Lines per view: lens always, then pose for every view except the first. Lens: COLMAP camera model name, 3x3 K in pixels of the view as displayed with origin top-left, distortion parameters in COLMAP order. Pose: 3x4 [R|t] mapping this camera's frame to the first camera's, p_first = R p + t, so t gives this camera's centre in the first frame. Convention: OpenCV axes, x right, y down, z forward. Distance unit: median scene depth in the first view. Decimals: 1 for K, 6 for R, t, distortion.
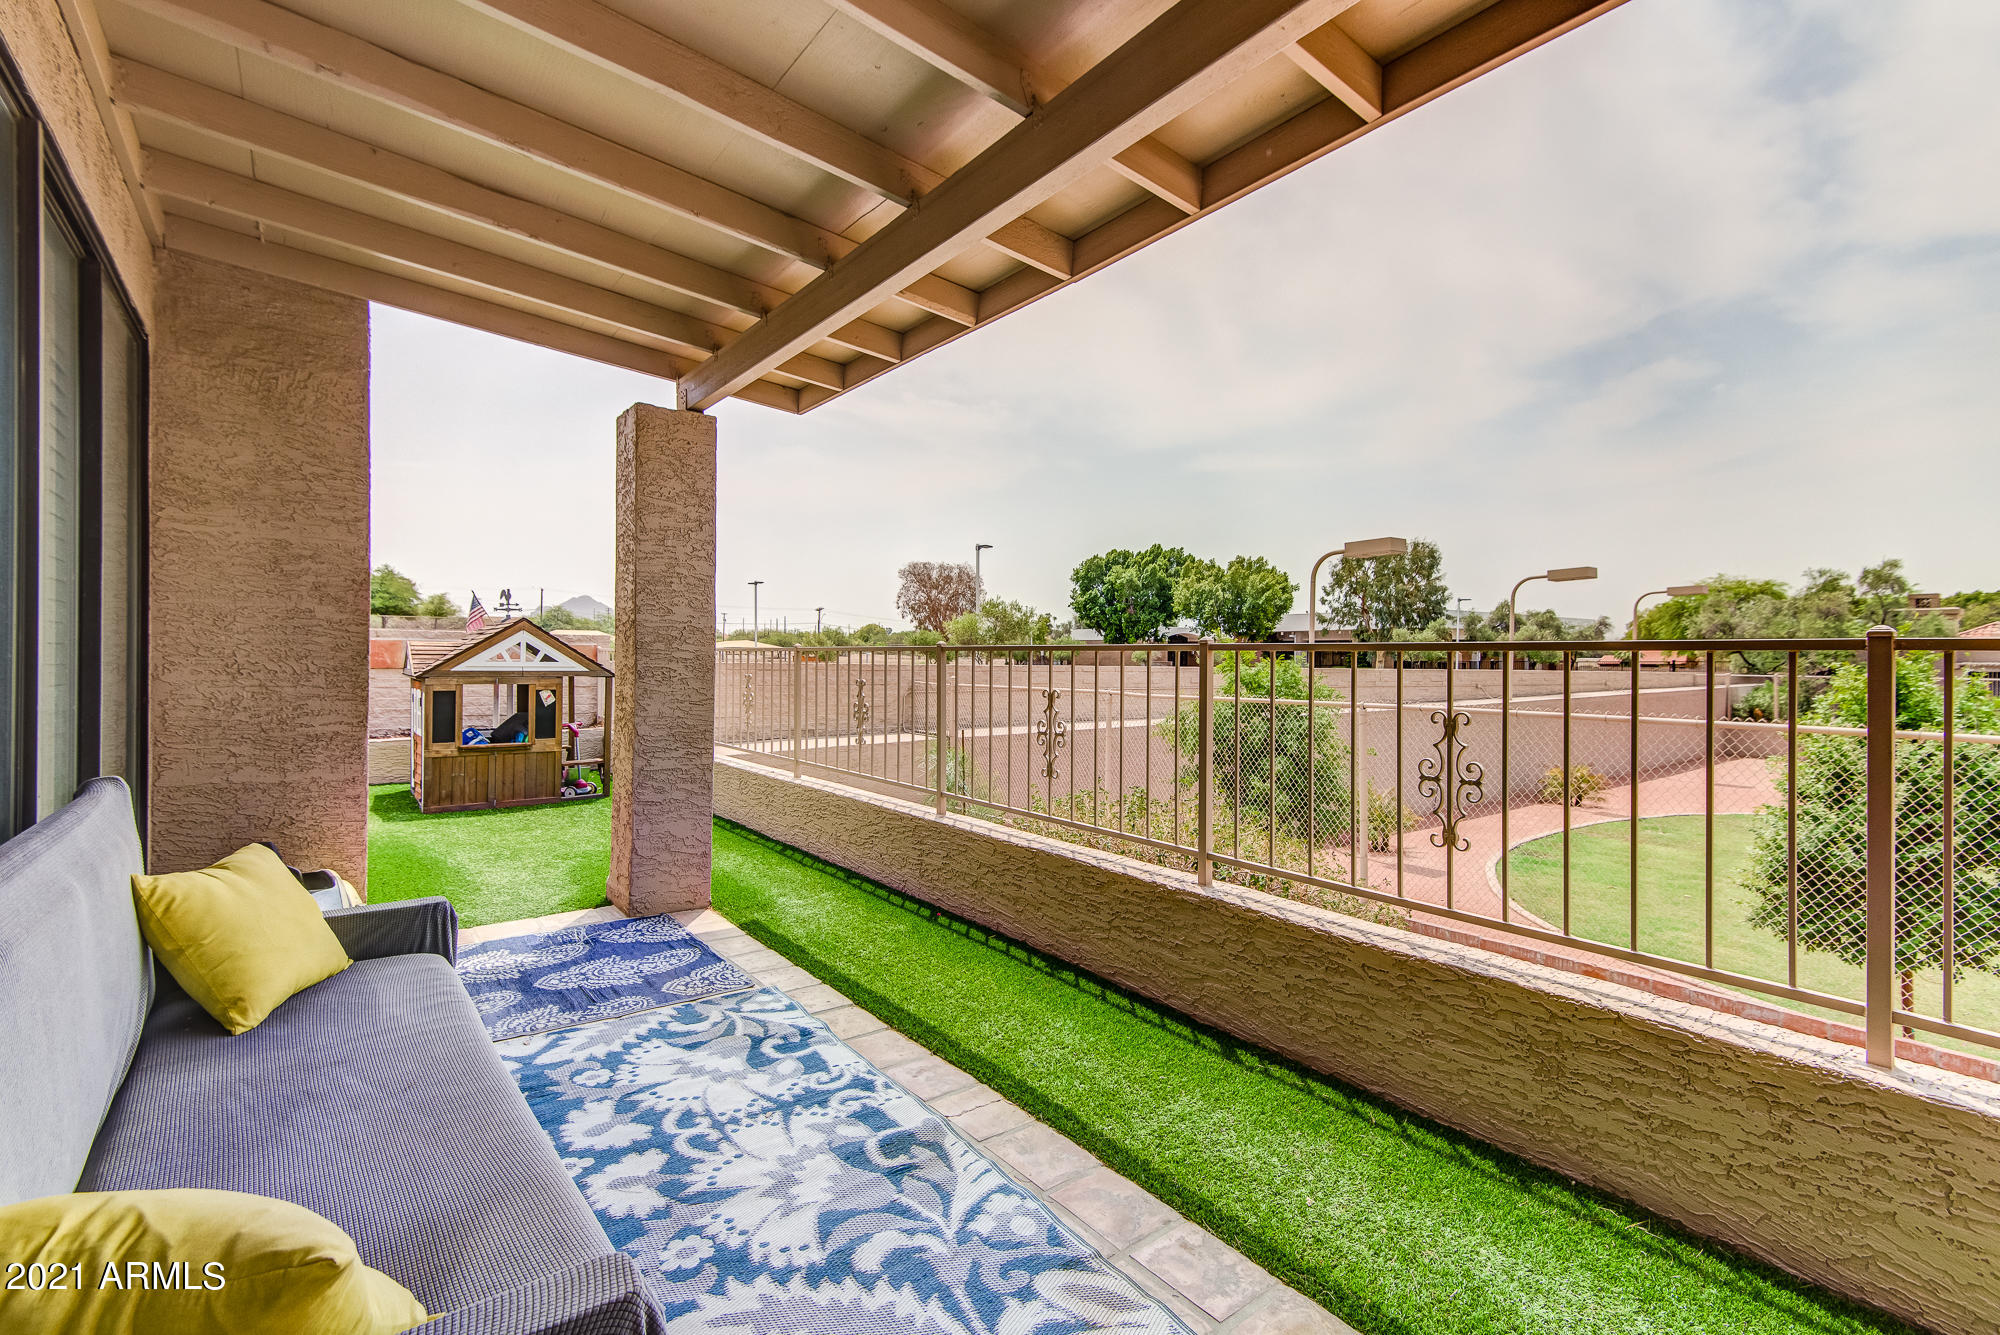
lens RADIAL K [[876.3, 0, 1006.3], [0, 876.3, 652.7], [0, 0, 1]] dist [0.043247, -0.017477]
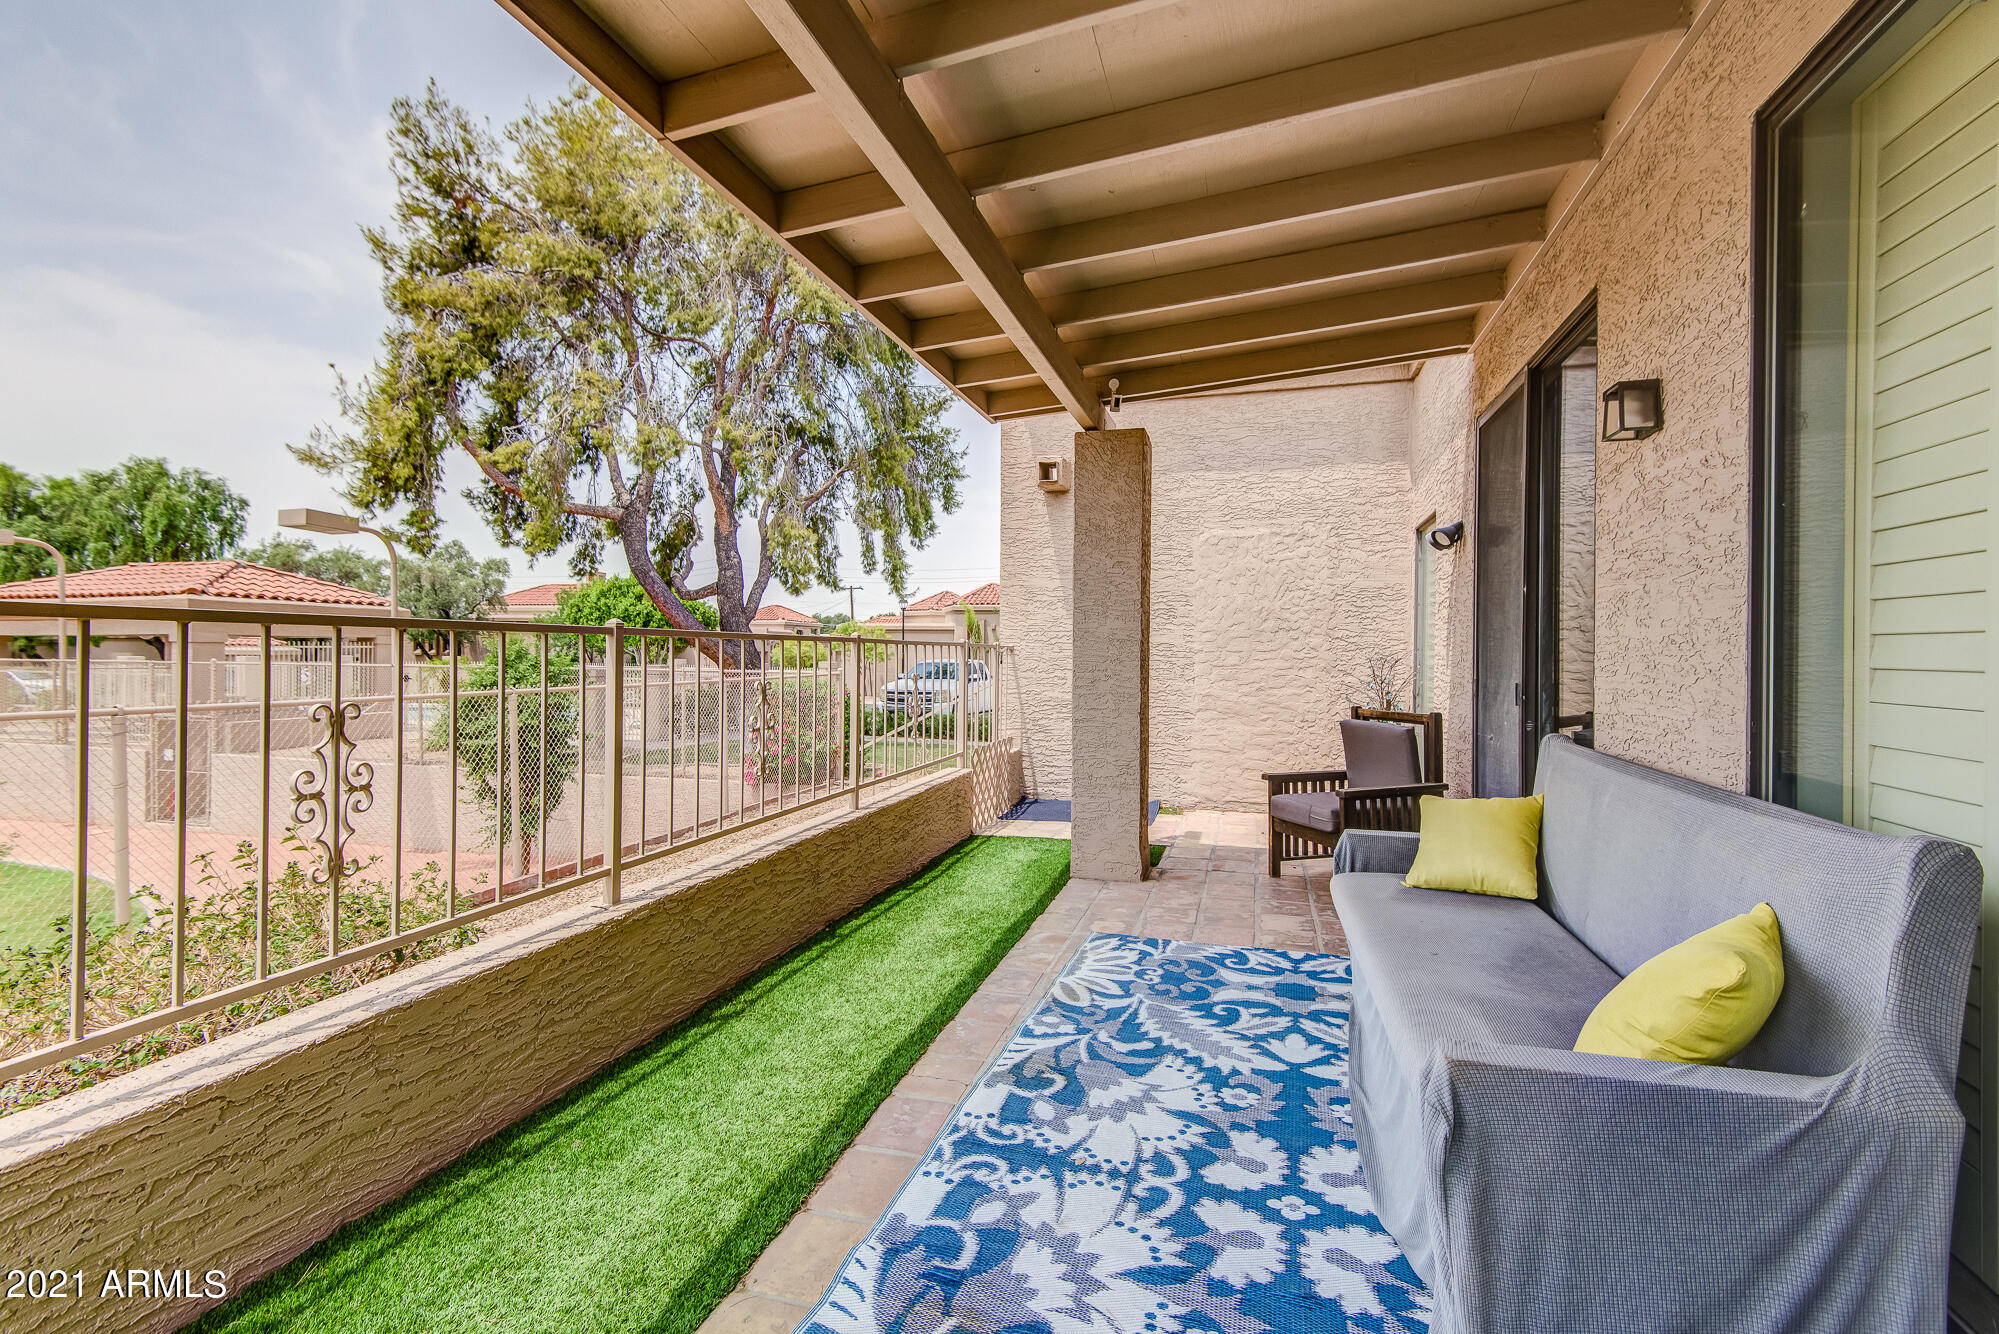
lens RADIAL K [[875.9, 0, 1005.8], [0, 875.9, 652.2], [0, 0, 1]] dist [0.043247, -0.017477]
pose [[-0.580404, -0.010782, 0.814258, -1.002089], [-0.009207, 0.999935, 0.006678, 0.009476], [-0.814277, -0.003621, -0.580465, 1.683224]]
